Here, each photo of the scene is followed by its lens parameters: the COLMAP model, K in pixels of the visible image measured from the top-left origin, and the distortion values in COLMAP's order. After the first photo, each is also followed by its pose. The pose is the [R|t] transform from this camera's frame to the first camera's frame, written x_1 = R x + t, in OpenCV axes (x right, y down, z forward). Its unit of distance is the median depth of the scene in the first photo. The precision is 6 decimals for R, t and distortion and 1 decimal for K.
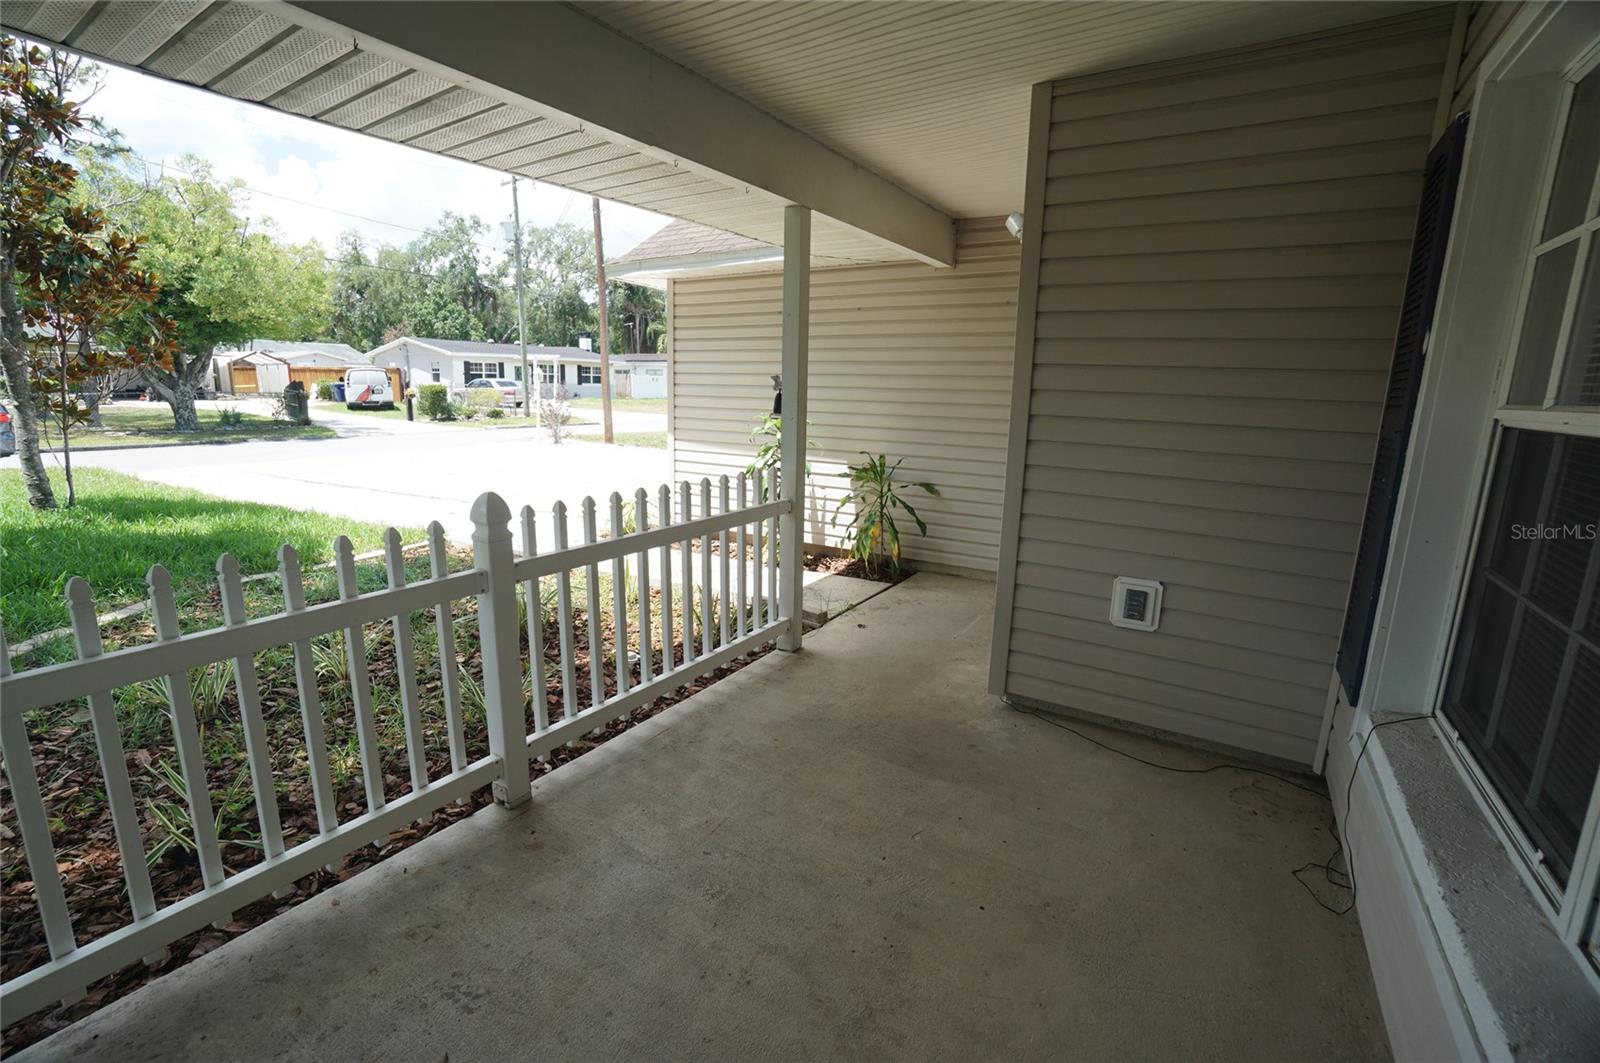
lens RADIAL K [[675.2, 0, 804.3], [0, 675.2, 522.2], [0, 0, 1]] dist [-0.036165, 0.000877]
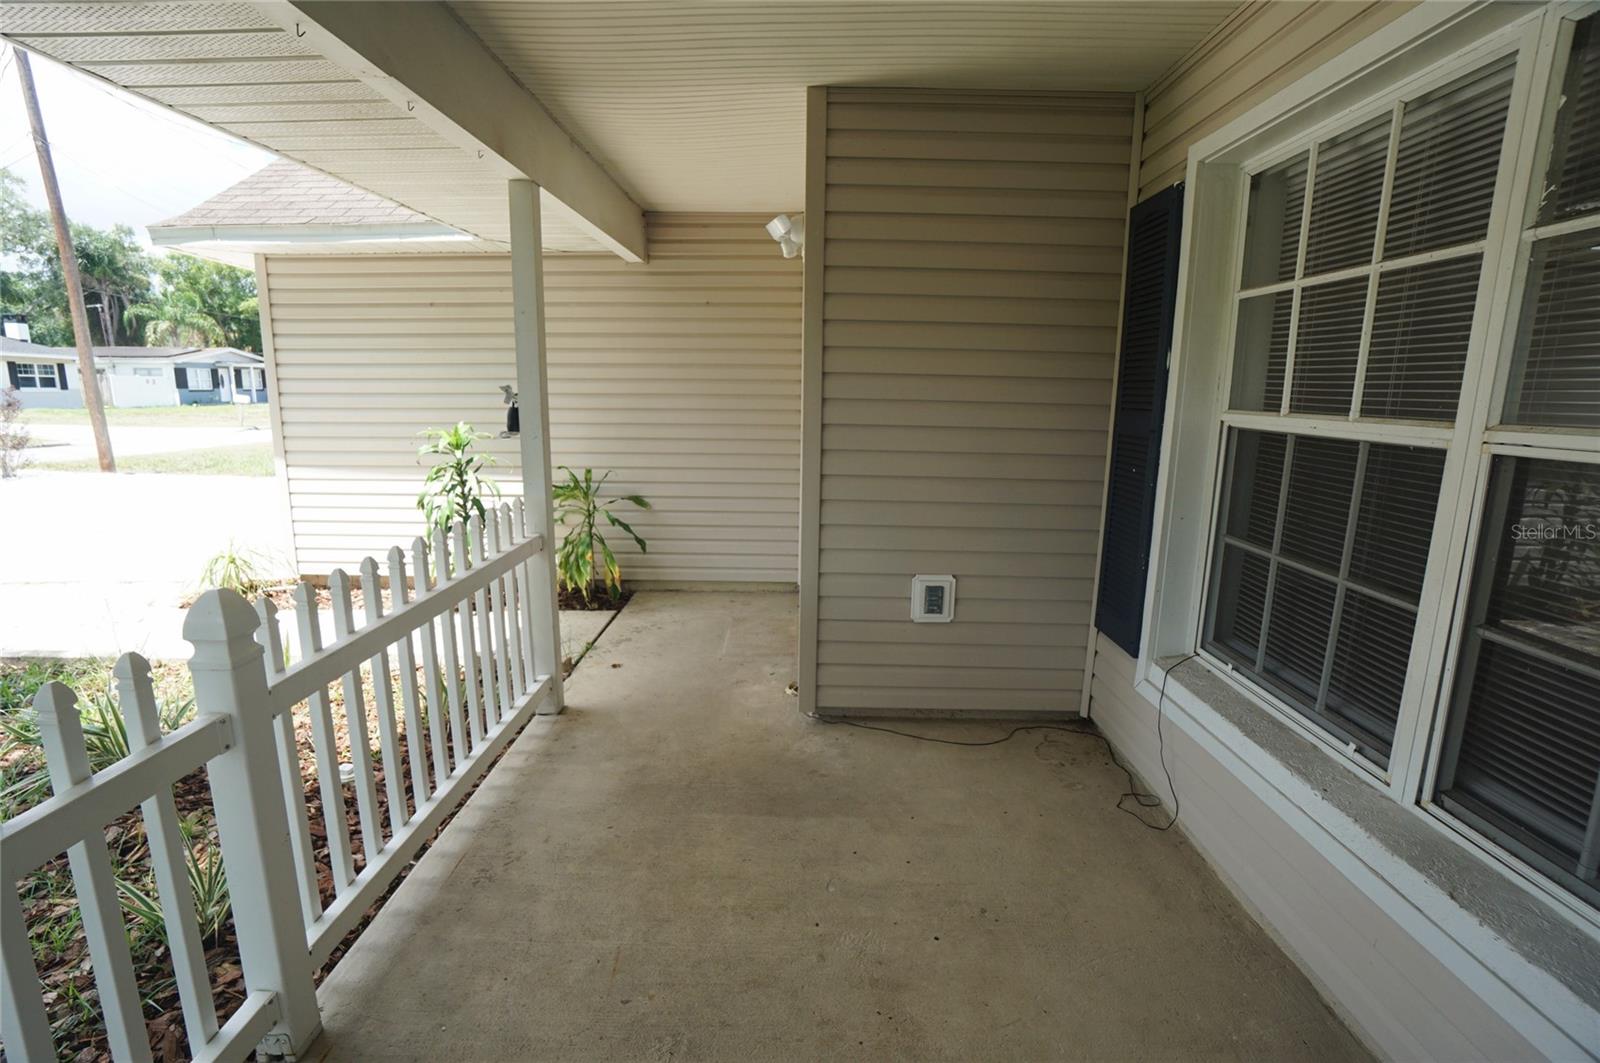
lens RADIAL K [[704.8, 0, 789.8], [0, 704.8, 527.6], [0, 0, 1]] dist [-0.066138, 0.024103]
pose [[0.867036, -0.106257, 0.486784, -0.184422], [0.104616, 0.994040, 0.030644, -0.038103], [-0.487139, 0.024356, 0.872985, 0.110240]]
